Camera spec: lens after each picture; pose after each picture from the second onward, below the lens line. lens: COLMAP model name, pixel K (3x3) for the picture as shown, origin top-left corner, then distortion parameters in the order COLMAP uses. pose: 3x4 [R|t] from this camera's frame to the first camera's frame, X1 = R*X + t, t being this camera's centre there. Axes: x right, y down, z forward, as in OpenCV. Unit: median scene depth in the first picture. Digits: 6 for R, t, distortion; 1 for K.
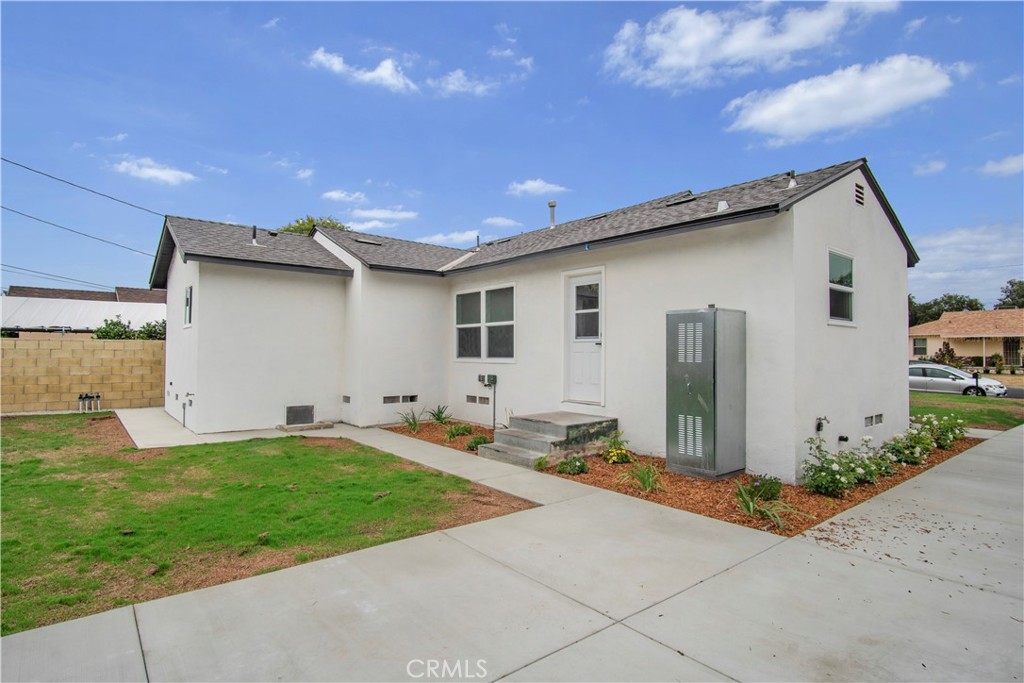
lens RADIAL K [[539.6, 0, 514.1], [0, 539.6, 343.7], [0, 0, 1]] dist [-0.002261, 0.000512]
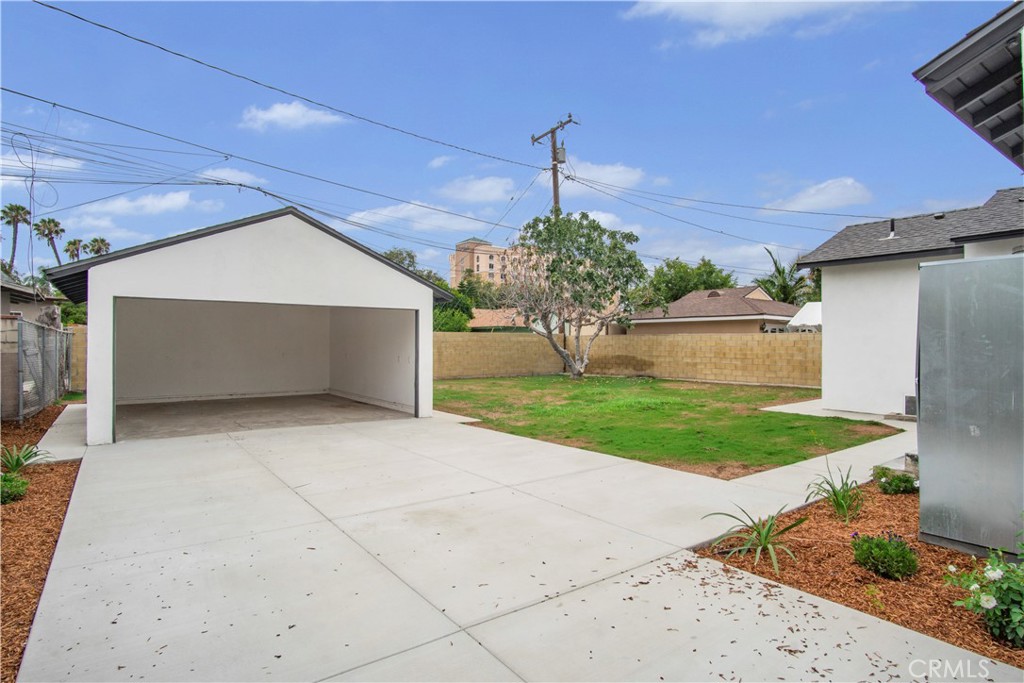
lens RADIAL K [[539.6, 0, 519.5], [0, 539.6, 341.6], [0, 0, 1]] dist [-0.002261, 0.000512]
pose [[-0.041771, -0.003417, -0.999121, 1.294731], [0.007841, 0.999962, -0.003748, 0.033249], [0.999096, -0.007991, -0.041743, 0.735698]]
